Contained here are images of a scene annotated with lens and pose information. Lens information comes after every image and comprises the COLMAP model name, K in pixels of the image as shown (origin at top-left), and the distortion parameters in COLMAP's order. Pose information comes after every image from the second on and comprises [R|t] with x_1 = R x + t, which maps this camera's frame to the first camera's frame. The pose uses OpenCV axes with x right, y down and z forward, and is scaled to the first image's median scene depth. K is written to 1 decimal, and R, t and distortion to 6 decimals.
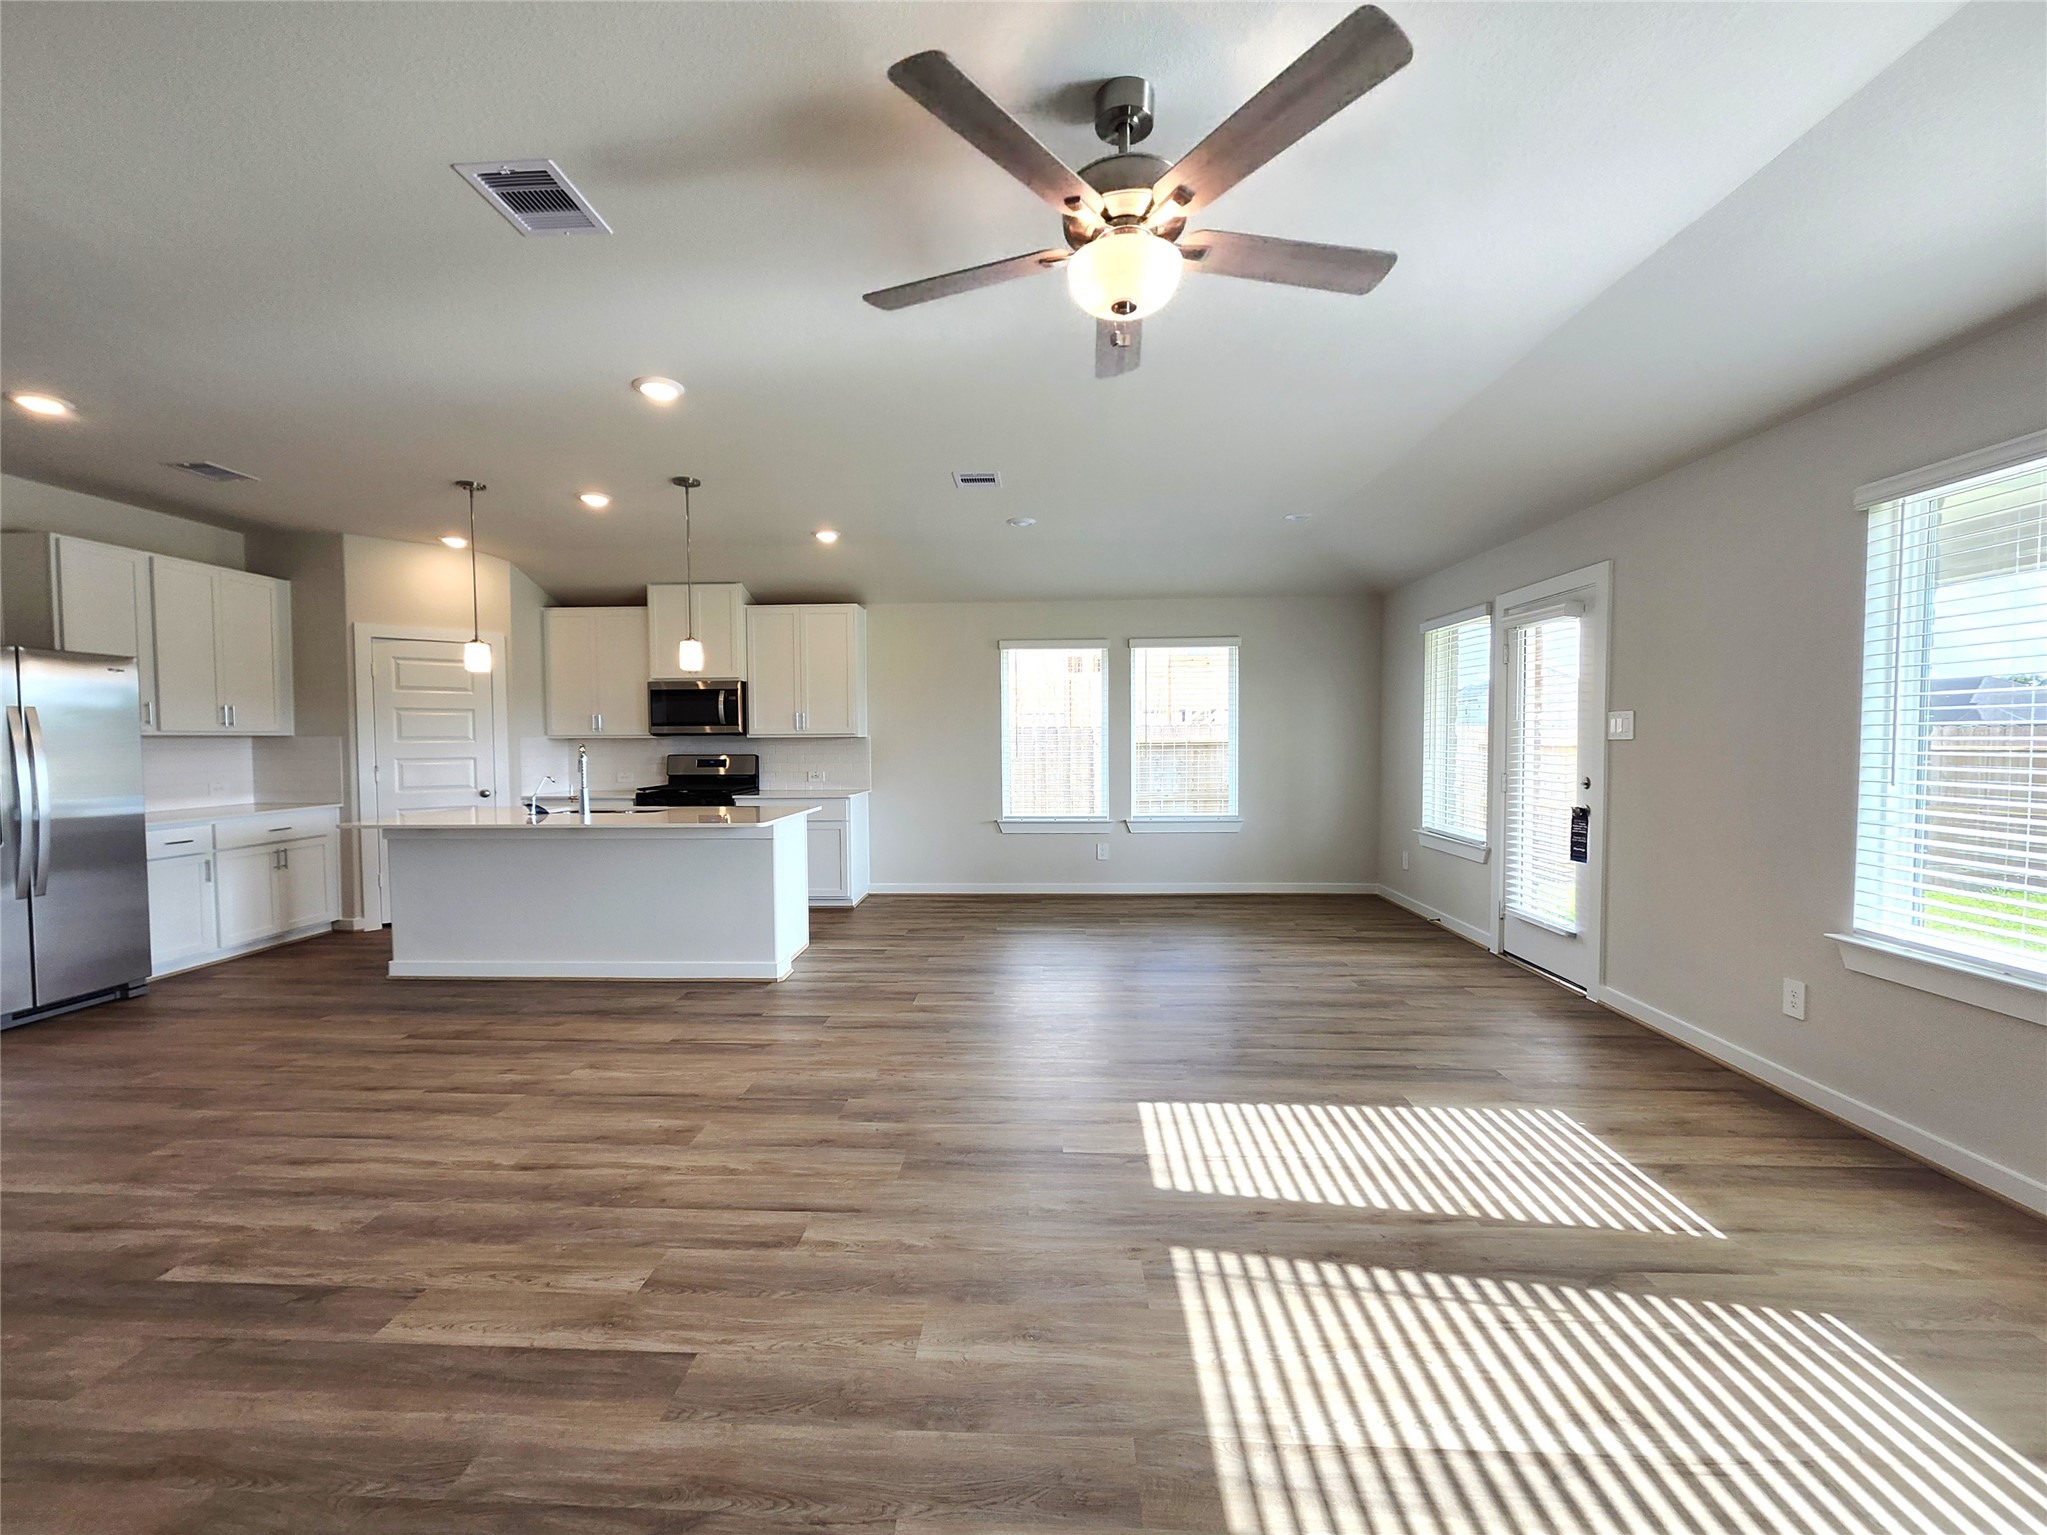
lens RADIAL K [[835.3, 0, 1008.2], [0, 835.3, 774.3], [0, 0, 1]] dist [-0.000755, -0.000438]
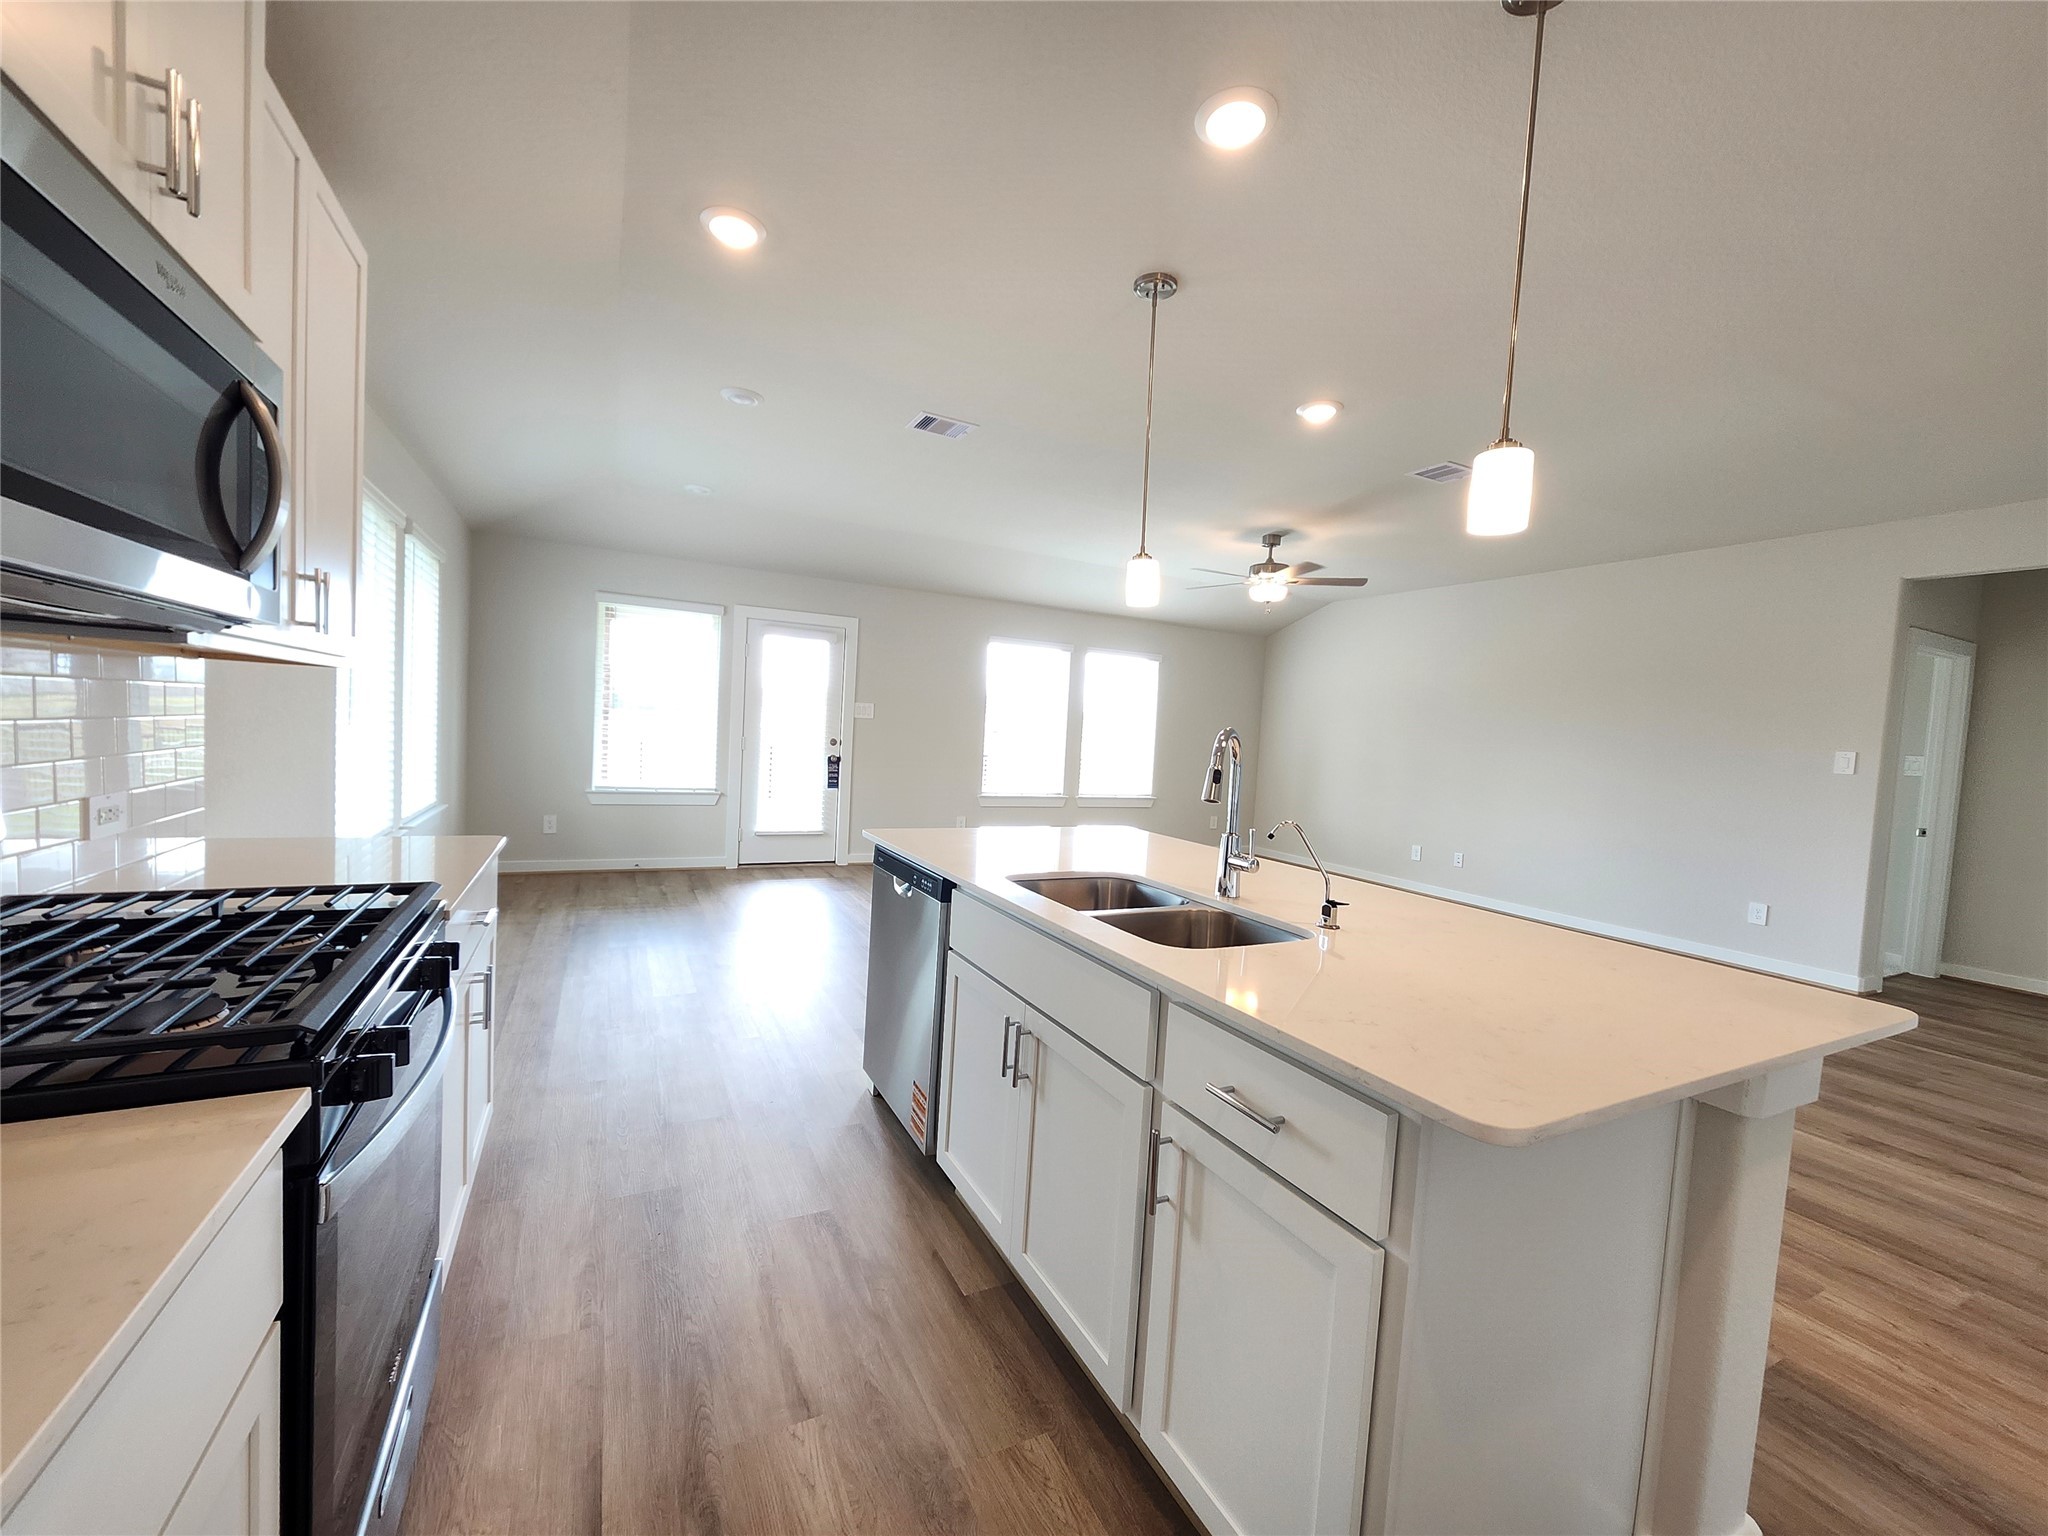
lens RADIAL K [[805.6, 0, 1024.0], [0, 805.6, 768.0], [0, 0, 1]] dist [-0.049044, 0.017658]
pose [[-0.514782, -0.067741, 0.854640, -0.971522], [-0.015533, 0.997447, 0.069704, -0.060150], [-0.857180, 0.022607, -0.514520, 1.602230]]
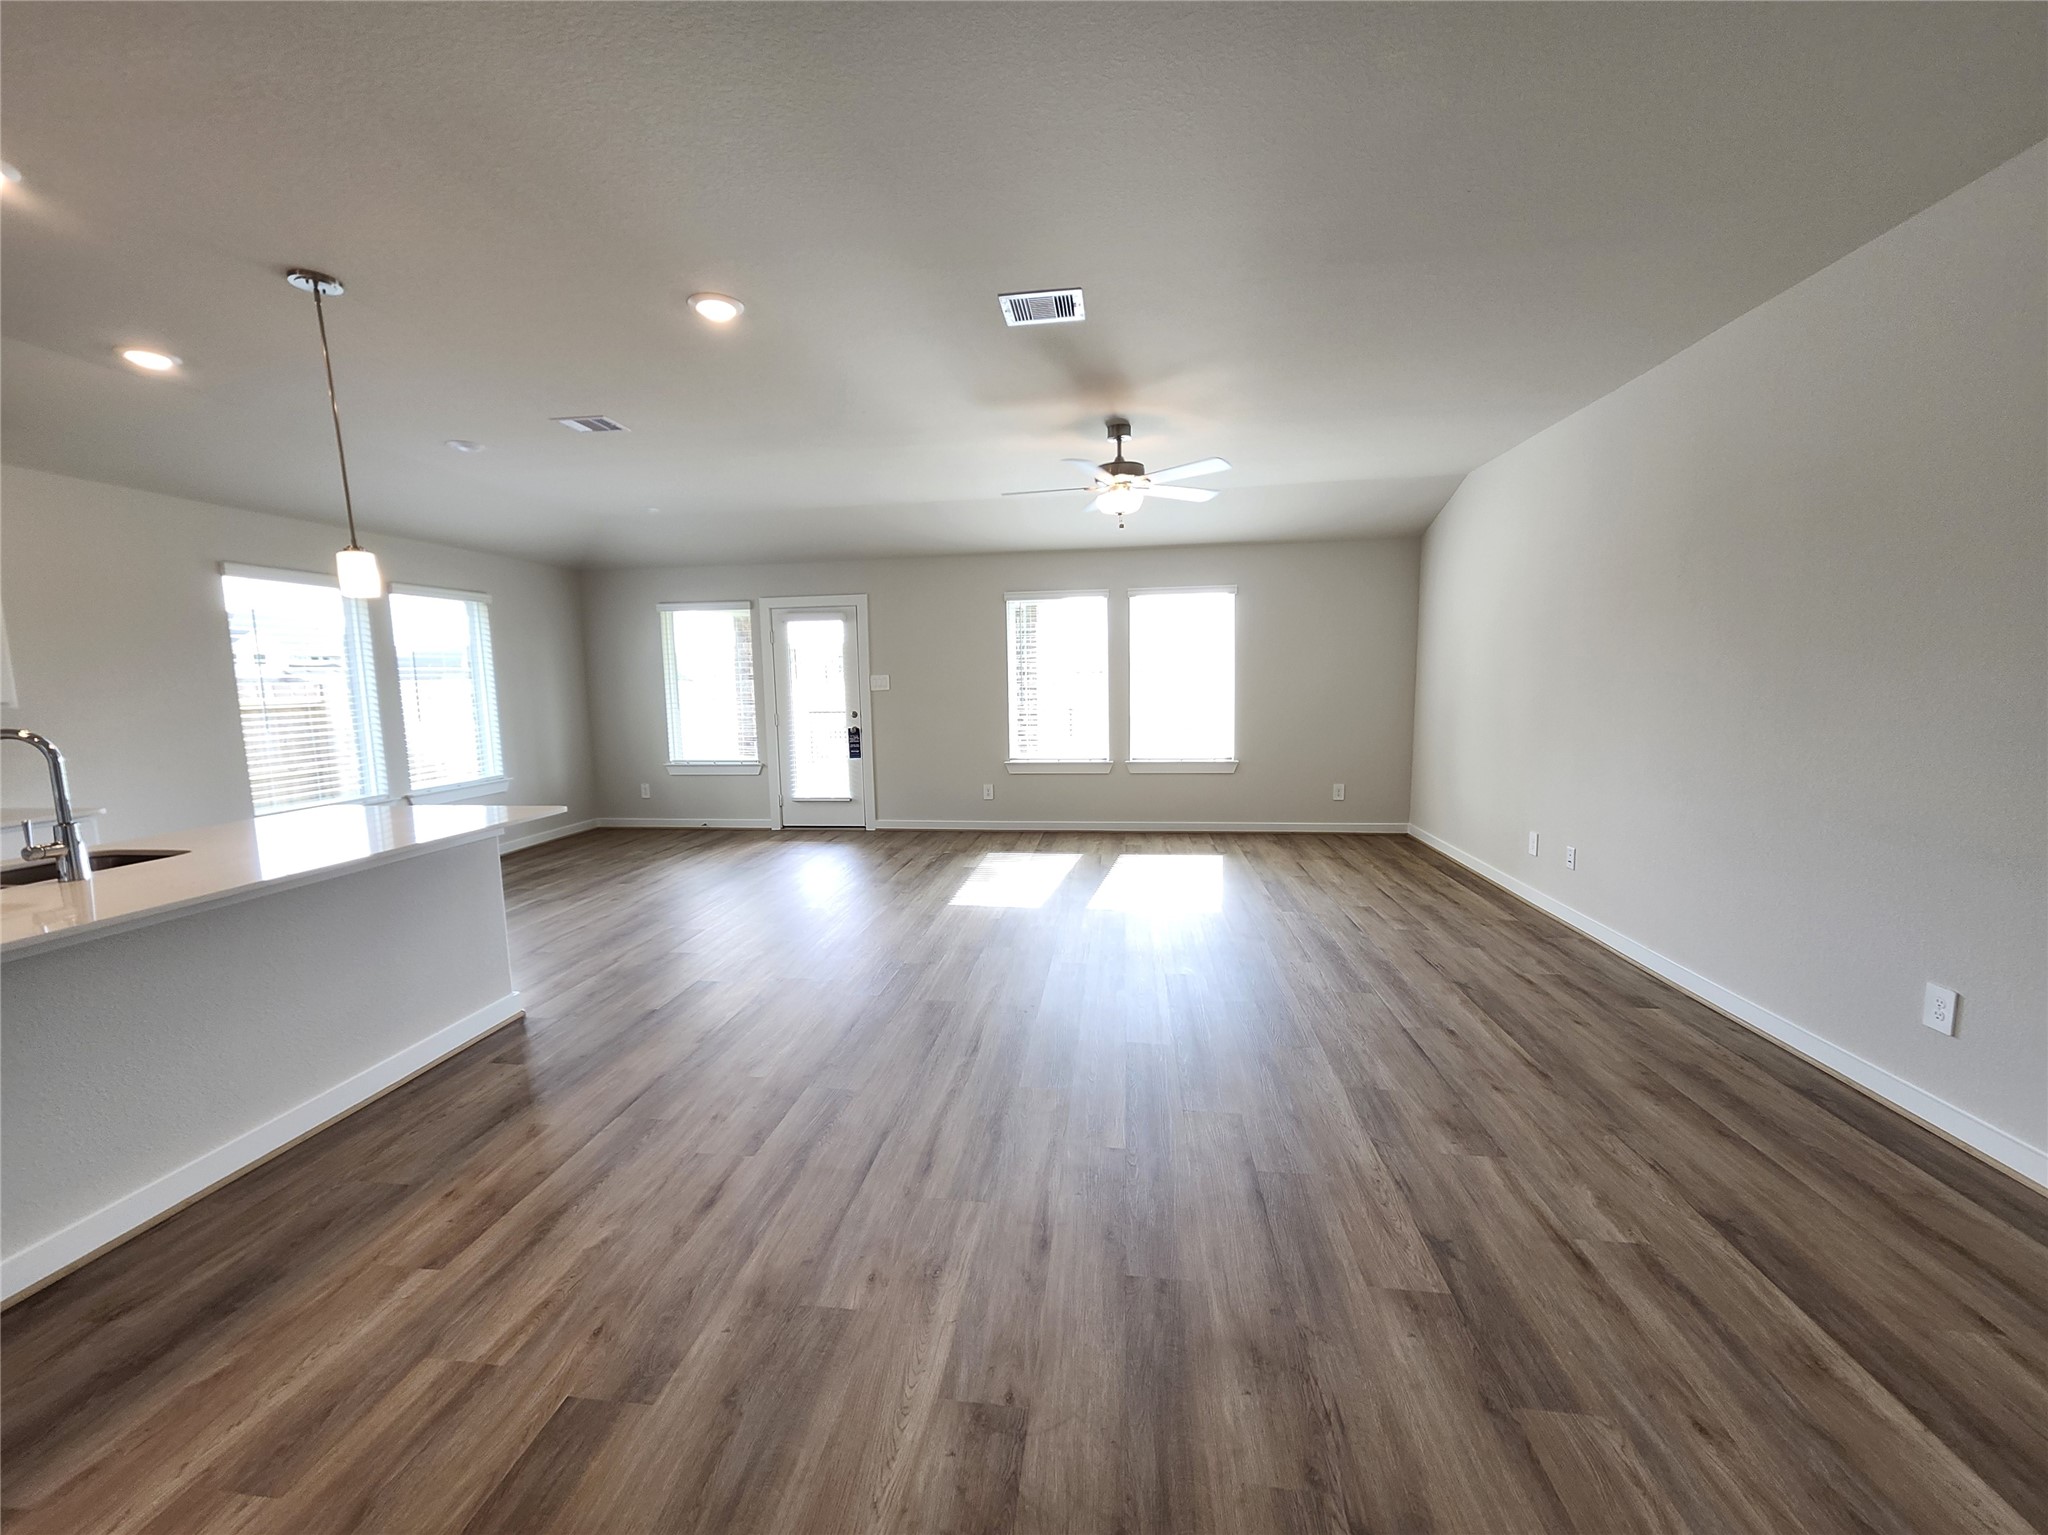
lens RADIAL K [[822.6, 0, 1024.0], [0, 822.6, 767.5], [0, 0, 1]] dist [-0.021785, 0.000050]
pose [[0.063173, -0.104062, 0.992563, -1.134338], [0.060930, 0.993096, 0.100239, -0.033714], [-0.996141, 0.054145, 0.069077, 0.545342]]
